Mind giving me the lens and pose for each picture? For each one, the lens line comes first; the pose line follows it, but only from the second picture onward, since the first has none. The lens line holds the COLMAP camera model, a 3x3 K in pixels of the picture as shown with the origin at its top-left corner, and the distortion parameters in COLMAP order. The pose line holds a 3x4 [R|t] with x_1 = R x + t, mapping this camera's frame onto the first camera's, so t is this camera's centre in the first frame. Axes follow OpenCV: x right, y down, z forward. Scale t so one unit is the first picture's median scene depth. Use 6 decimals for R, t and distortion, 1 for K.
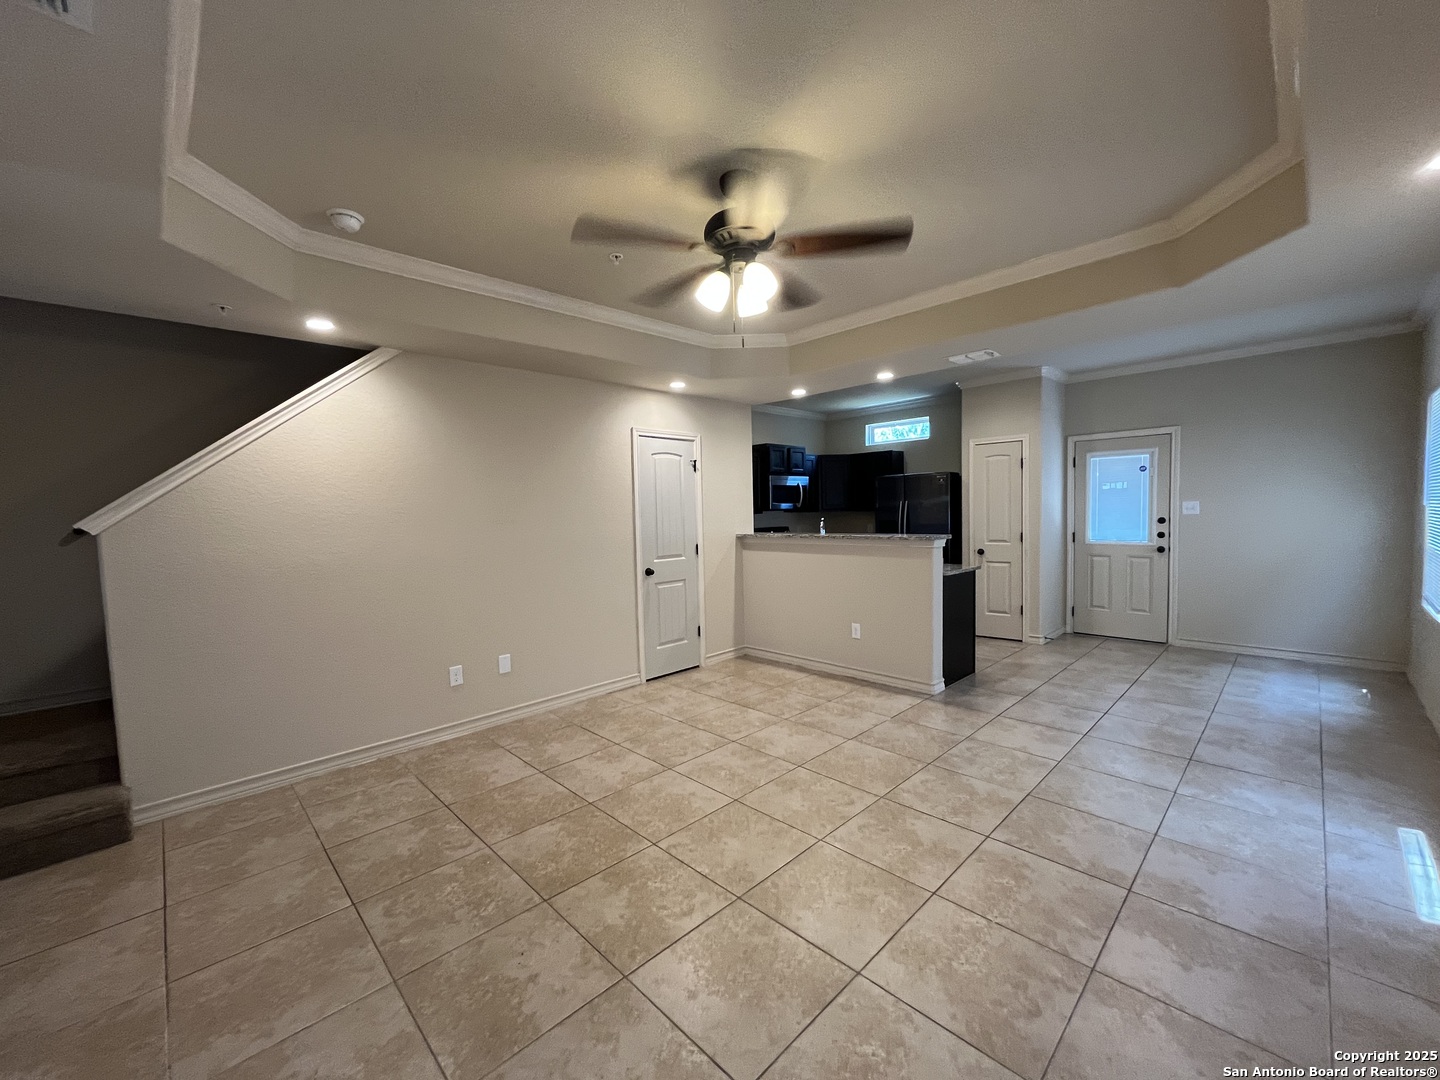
lens RADIAL K [[579.6, 0, 719.5], [0, 579.6, 540.1], [0, 0, 1]] dist [-0.001185, -0.000242]
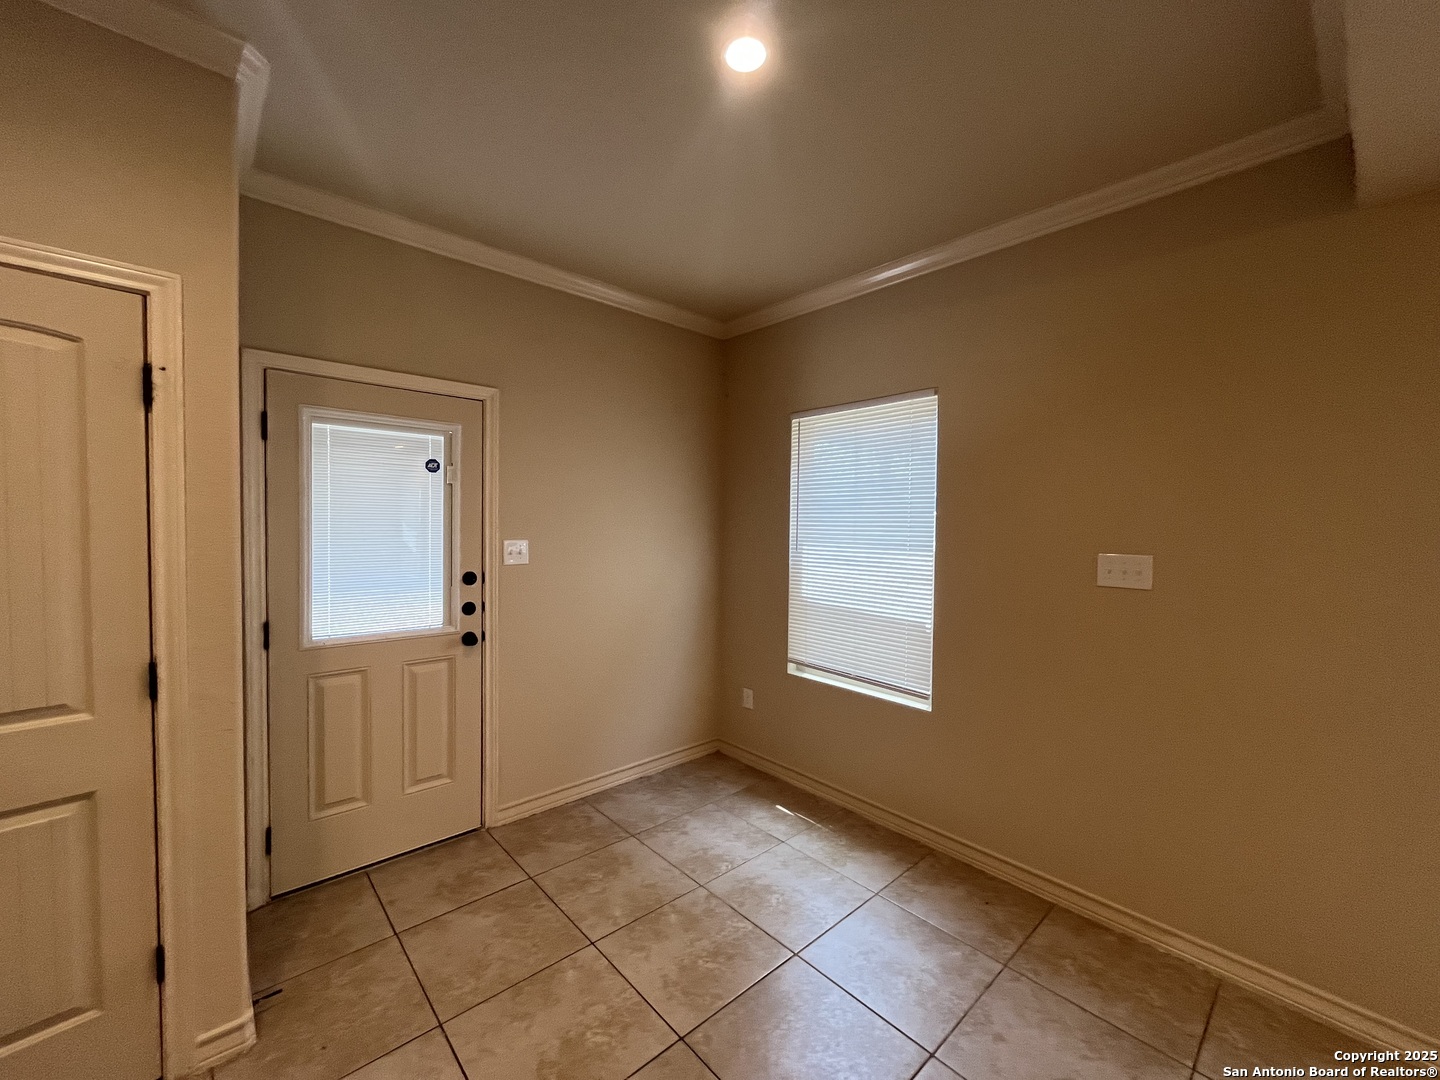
lens RADIAL K [[581.9, 0, 719.0], [0, 581.9, 535.5], [0, 0, 1]] dist [-0.000798, -0.000093]
pose [[0.038056, 0.001338, 0.999275, 0.434460], [0.037196, 0.999304, -0.002755, -0.090044], [-0.998583, 0.037274, 0.037979, 1.158287]]
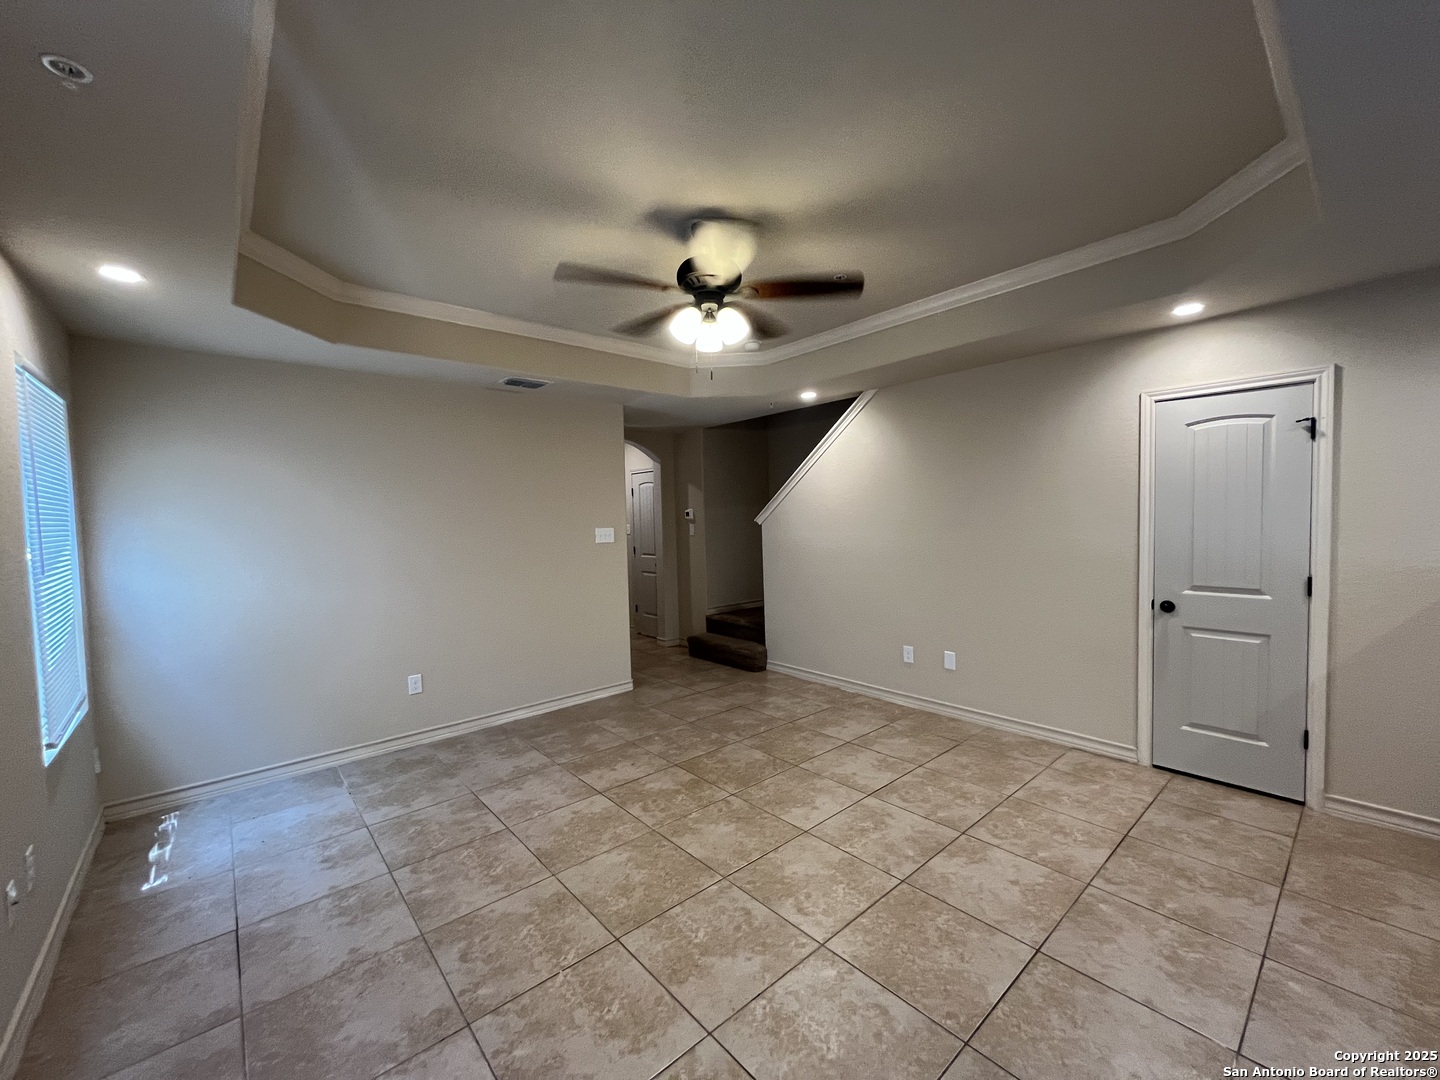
lens RADIAL K [[579.6, 0, 719.5], [0, 579.6, 540.1], [0, 0, 1]] dist [-0.001185, -0.000242]
pose [[-0.058055, 0.068801, -0.995940, 0.715291], [-0.026933, 0.997151, 0.070455, -0.067843], [0.997950, 0.030914, -0.056037, 0.677931]]
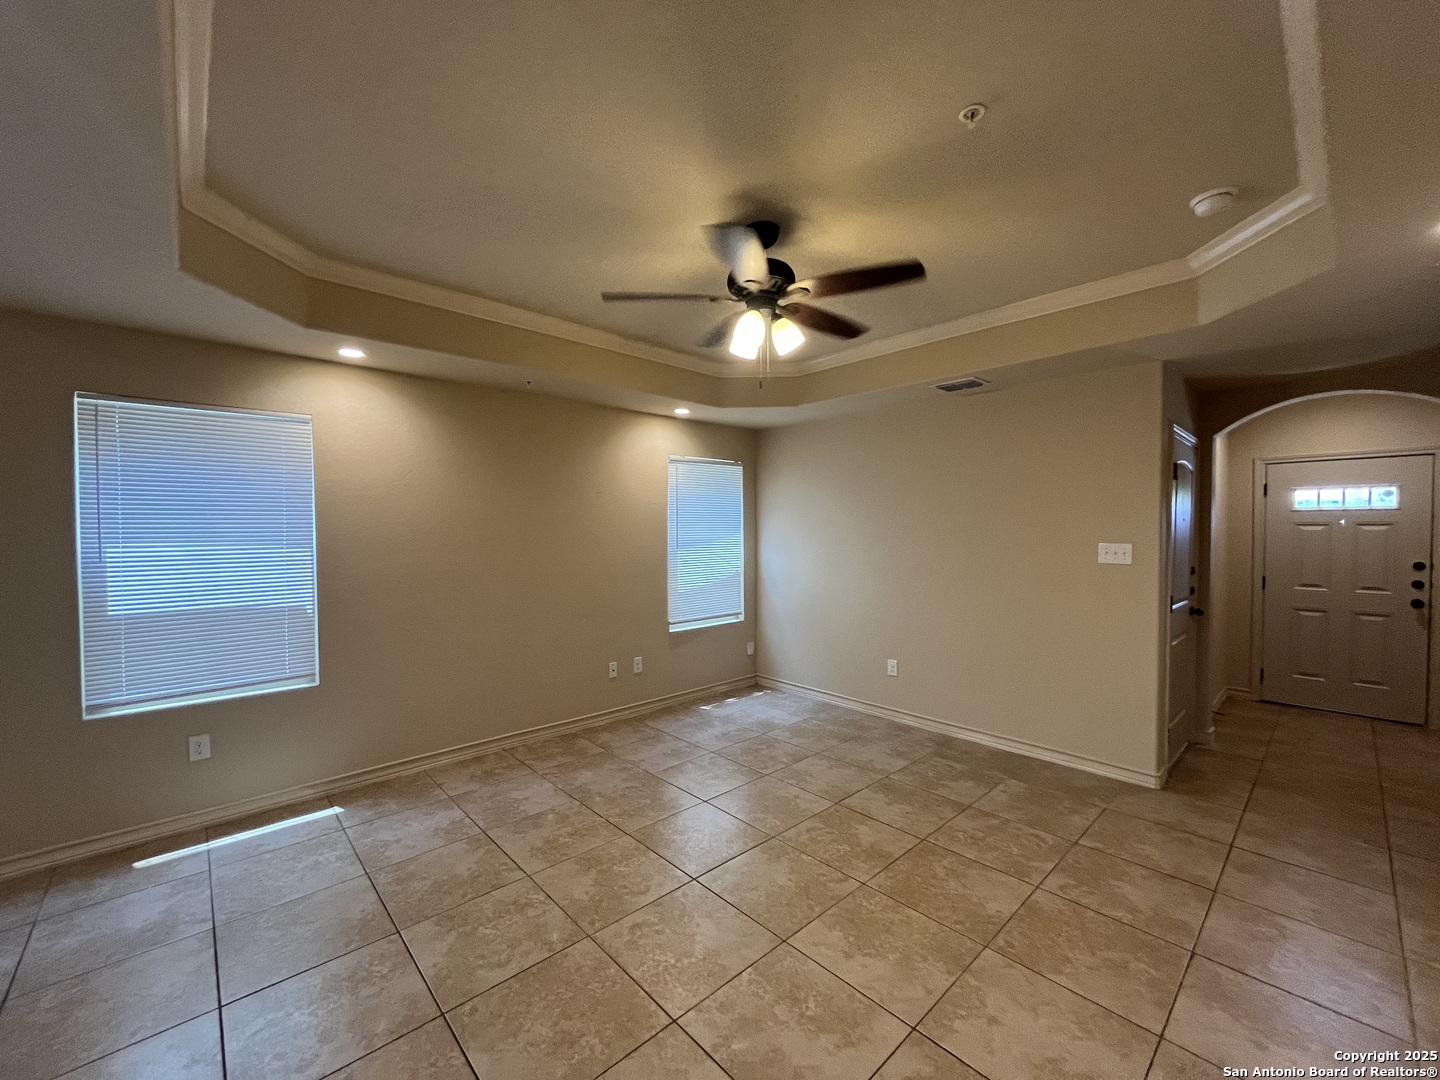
lens RADIAL K [[579.6, 0, 719.5], [0, 579.6, 540.1], [0, 0, 1]] dist [-0.001185, -0.000242]
pose [[-0.999218, 0.027380, 0.028509, 0.057224], [0.029325, 0.997102, 0.070197, -0.085993], [-0.026505, 0.070978, -0.997126, 1.283857]]
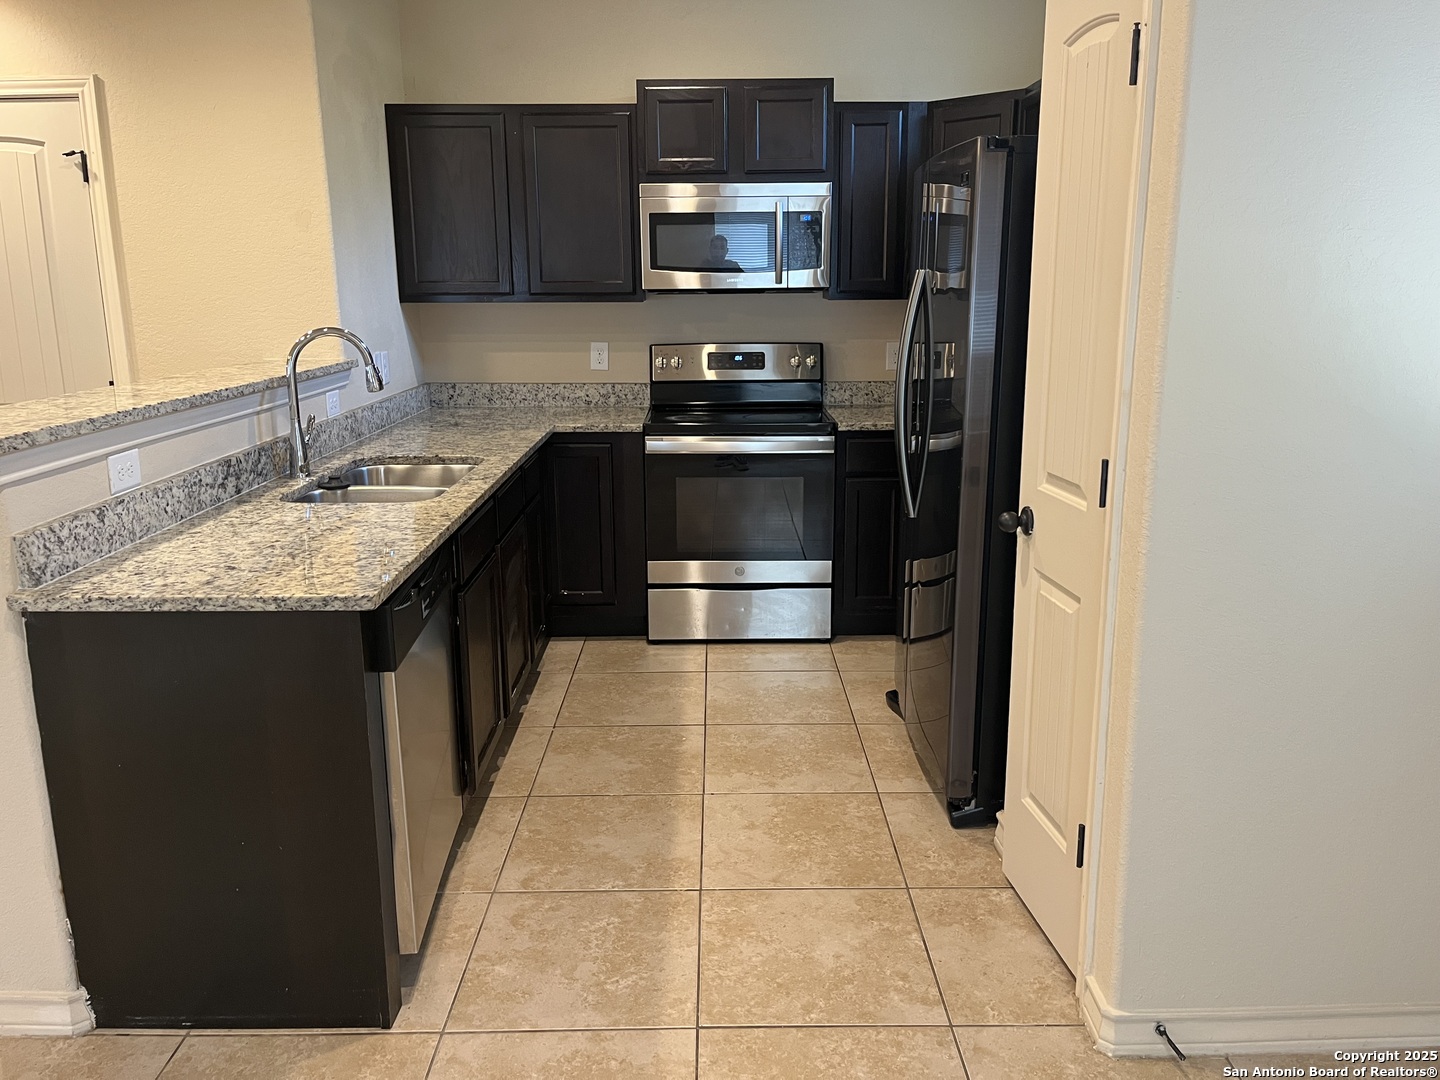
lens RADIAL K [[1092.8, 0, 726.8], [0, 1092.8, 526.9], [0, 0, 1]] dist [0.067865, -0.100179]
pose [[0.722763, 0.171123, -0.669575, 1.046215], [-0.046618, 0.978725, 0.199811, -0.087077], [0.689522, -0.113202, 0.715364, 1.034835]]
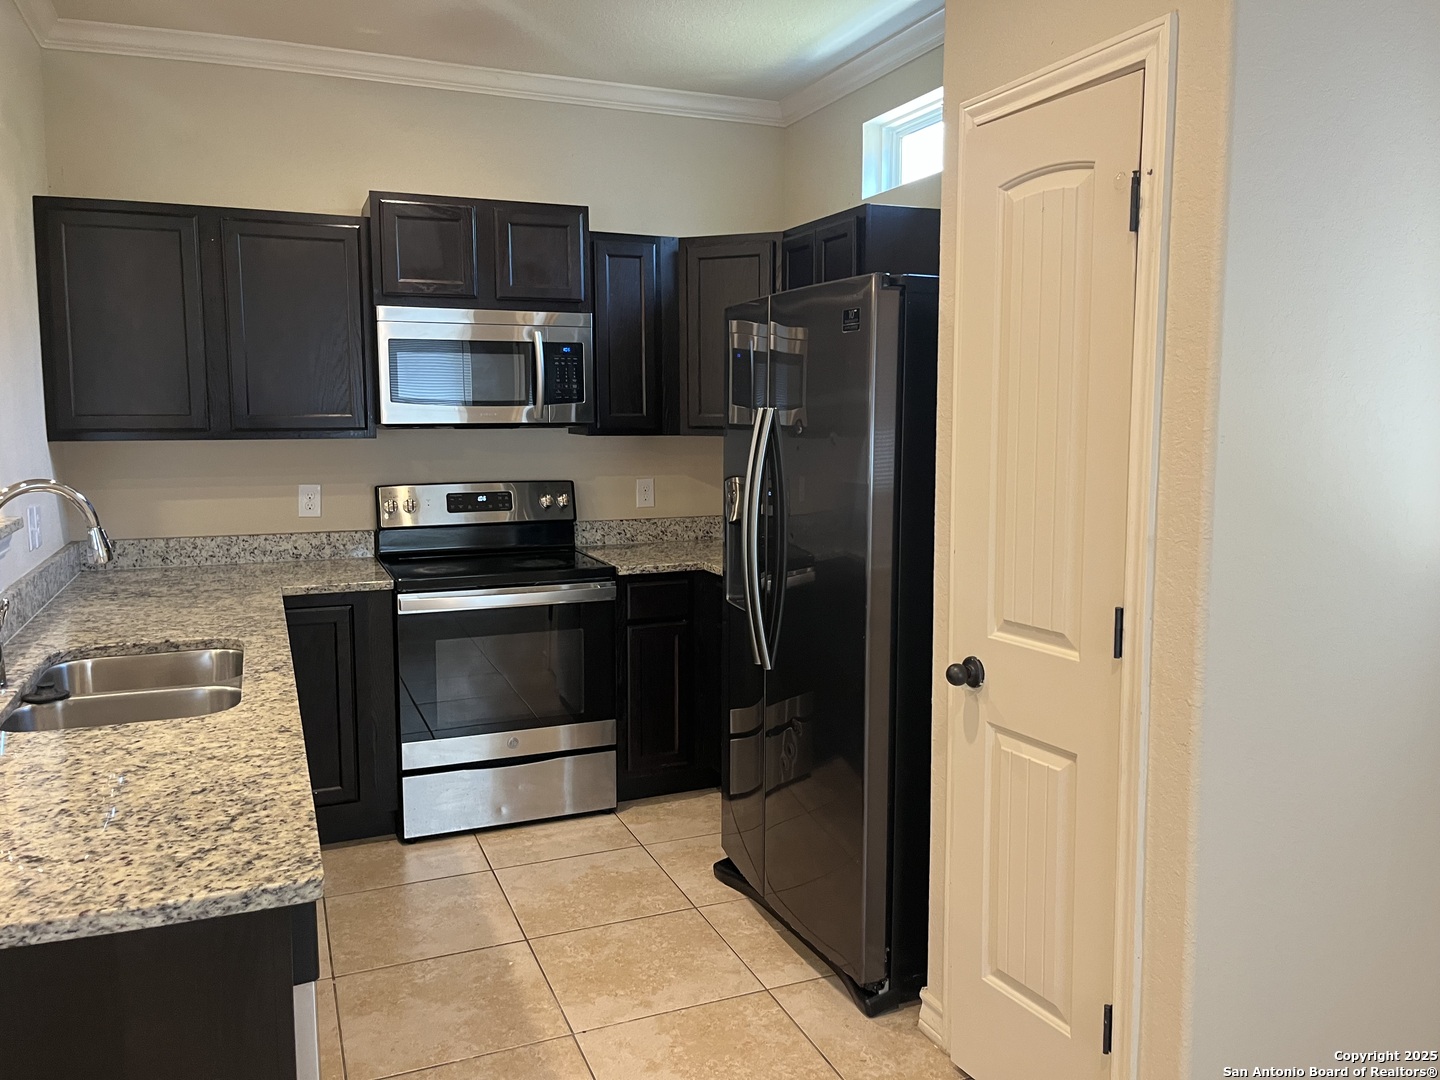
lens RADIAL K [[1094.6, 0, 737.9], [0, 1094.6, 525.5], [0, 0, 1]] dist [0.048396, -0.076787]
pose [[0.932359, 0.062072, -0.356166, 0.826279], [-0.040354, 0.996862, 0.068096, -0.086196], [0.359275, -0.049117, 0.931938, 1.011059]]
